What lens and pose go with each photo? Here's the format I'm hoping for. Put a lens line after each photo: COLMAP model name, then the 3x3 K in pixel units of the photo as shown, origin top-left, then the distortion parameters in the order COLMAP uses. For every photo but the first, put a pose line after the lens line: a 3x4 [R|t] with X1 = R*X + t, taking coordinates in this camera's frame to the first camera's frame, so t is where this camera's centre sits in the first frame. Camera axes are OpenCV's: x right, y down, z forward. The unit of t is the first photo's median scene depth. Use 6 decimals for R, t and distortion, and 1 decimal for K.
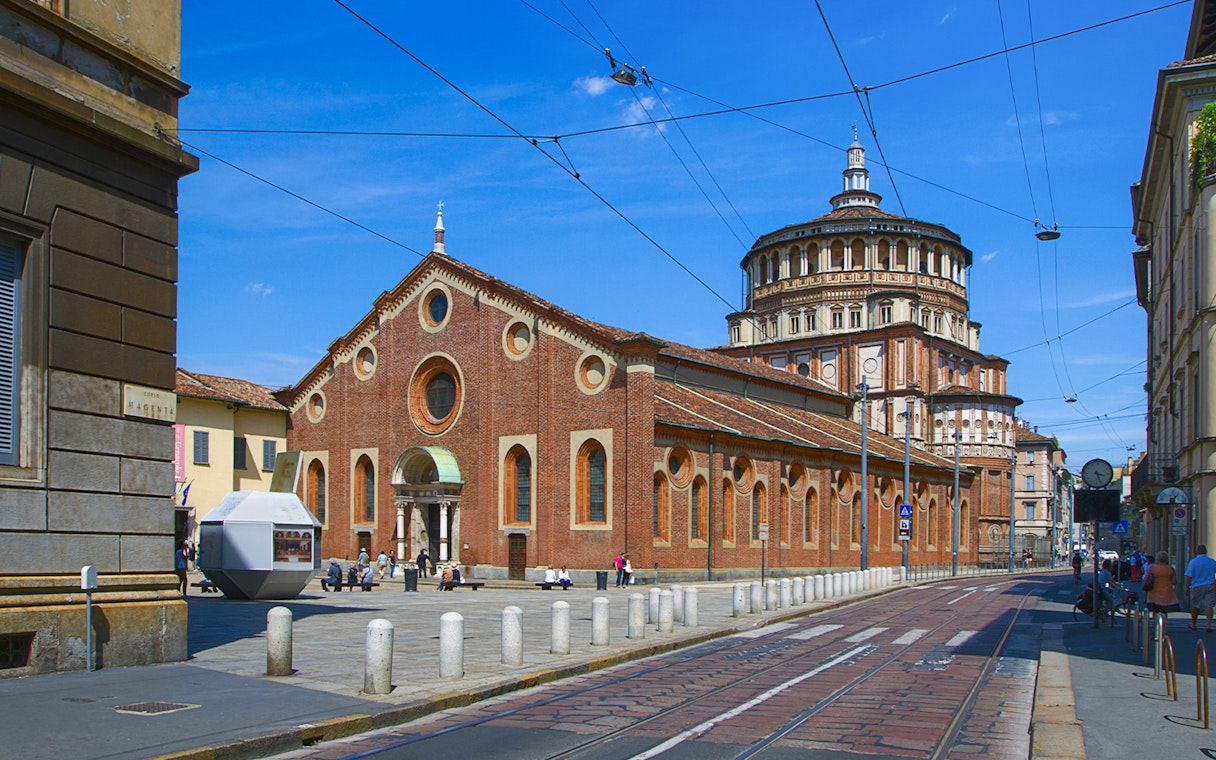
lens RADIAL K [[2454.7, 0, 608.0], [0, 2454.7, 380.0], [0, 0, 1]] dist [0.019623, 0.208875]
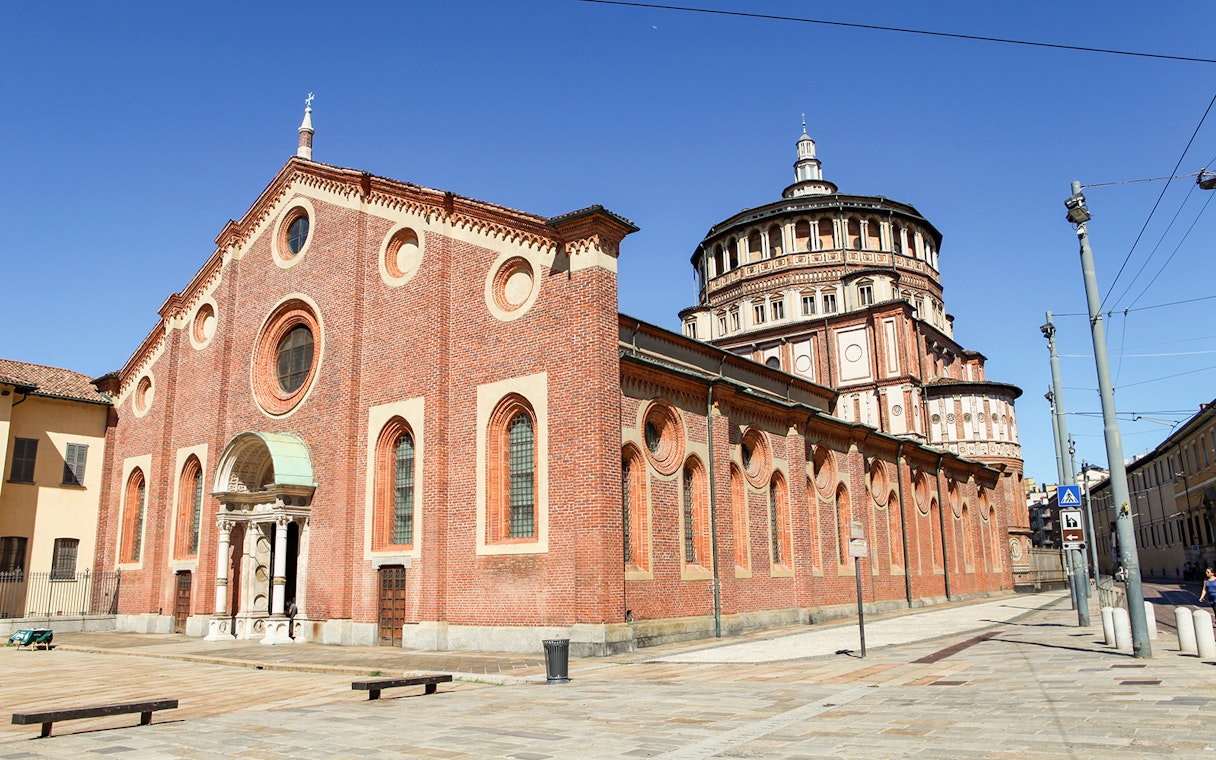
lens RADIAL K [[1257.9, 0, 648.5], [0, 1257.9, 181.1], [0, 0, 1]] dist [-0.050368, 0.033995]
pose [[0.997203, -0.011495, 0.073855, 0.004042], [0.028834, 0.970784, -0.238218, 0.043540], [-0.068959, 0.239681, 0.968400, 0.639816]]
